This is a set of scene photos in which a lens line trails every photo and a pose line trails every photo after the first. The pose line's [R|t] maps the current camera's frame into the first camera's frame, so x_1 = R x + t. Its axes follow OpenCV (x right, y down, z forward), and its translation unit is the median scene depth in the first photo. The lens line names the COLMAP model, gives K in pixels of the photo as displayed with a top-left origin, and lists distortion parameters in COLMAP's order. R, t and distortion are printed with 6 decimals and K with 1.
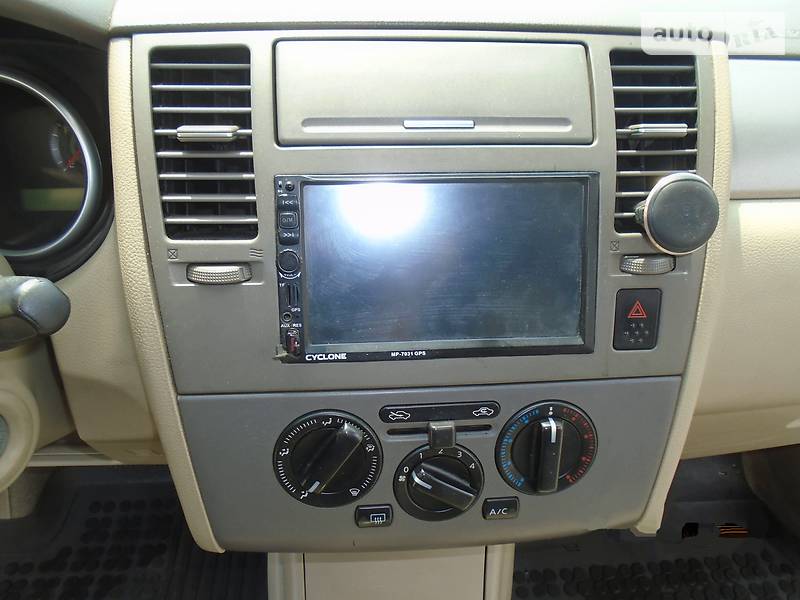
lens RADIAL K [[609.8, 0, 397.6], [0, 609.8, 303.0], [0, 0, 1]] dist [-0.028251, 0.018304]
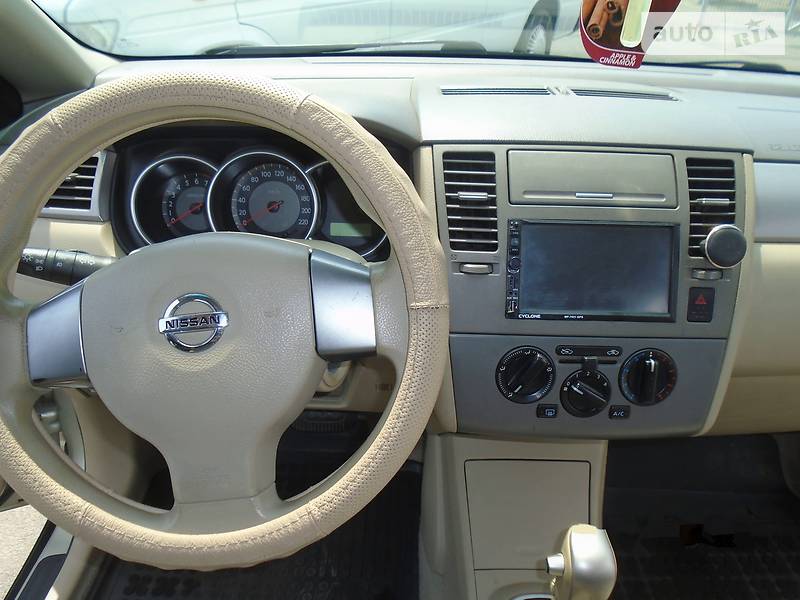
lens RADIAL K [[609.8, 0, 400.8], [0, 609.8, 300.4], [0, 0, 1]] dist [-0.028251, 0.018304]
pose [[0.997046, 0.040930, -0.064986, -0.379598], [-0.046767, 0.994752, -0.091000, 0.221782], [0.060921, 0.093770, 0.993728, -0.848907]]
